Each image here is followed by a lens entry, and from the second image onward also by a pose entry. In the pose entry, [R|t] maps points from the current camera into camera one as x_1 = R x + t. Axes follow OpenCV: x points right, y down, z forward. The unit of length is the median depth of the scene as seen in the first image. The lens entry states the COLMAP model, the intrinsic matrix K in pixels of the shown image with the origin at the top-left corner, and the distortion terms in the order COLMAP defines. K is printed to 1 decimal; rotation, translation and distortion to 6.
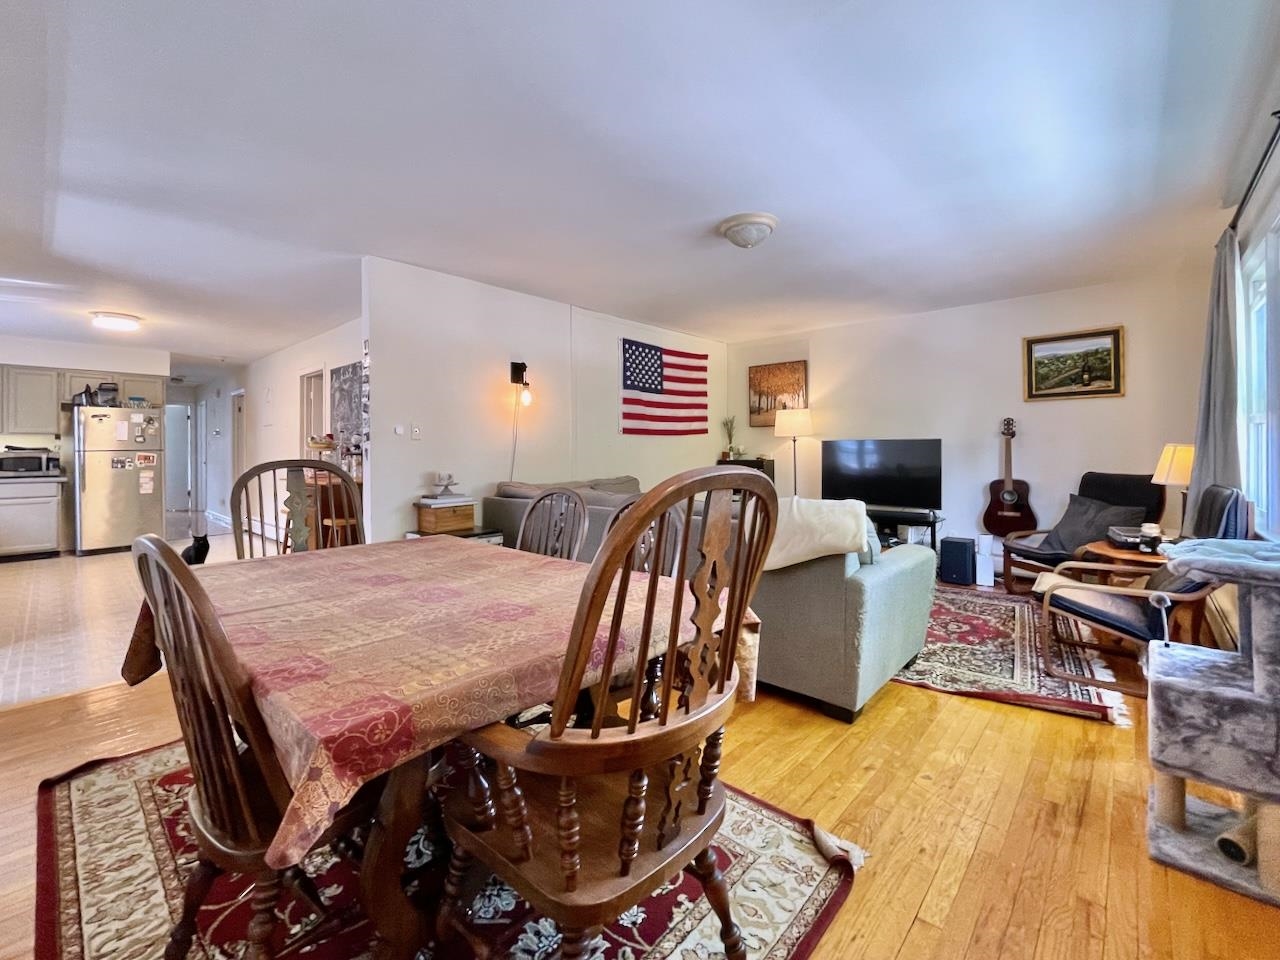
lens RADIAL K [[541.1, 0, 645.4], [0, 541.1, 447.4], [0, 0, 1]] dist [-0.004960, -0.000484]
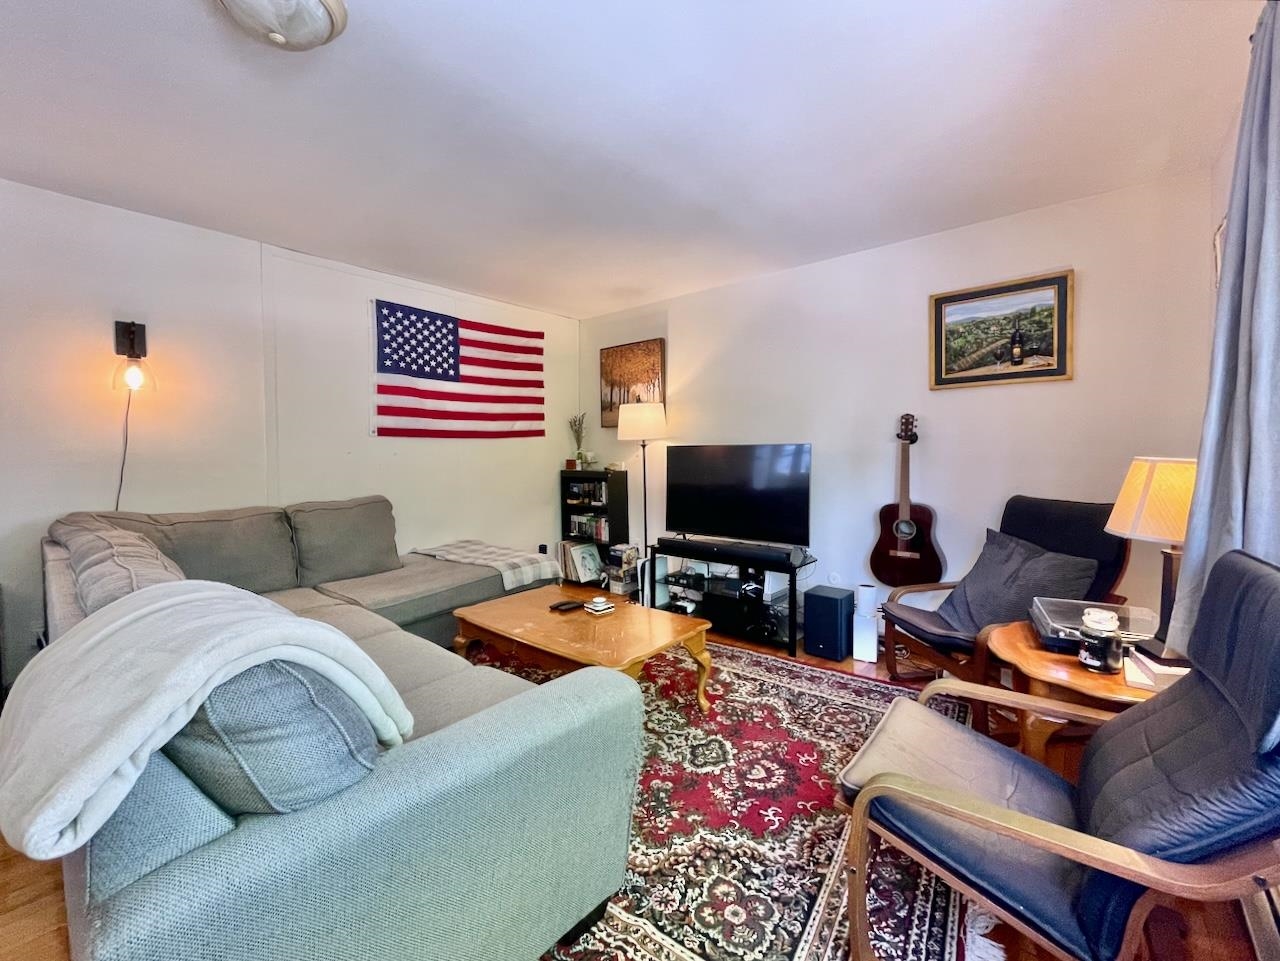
lens RADIAL K [[529.2, 0, 644.6], [0, 529.2, 466.3], [0, 0, 1]] dist [-0.002304, 0.000119]
pose [[0.999706, 0.001125, 0.024204, 0.290812], [-0.001843, 0.999559, 0.029635, -0.006772], [-0.024160, -0.029671, 0.999268, 0.302601]]
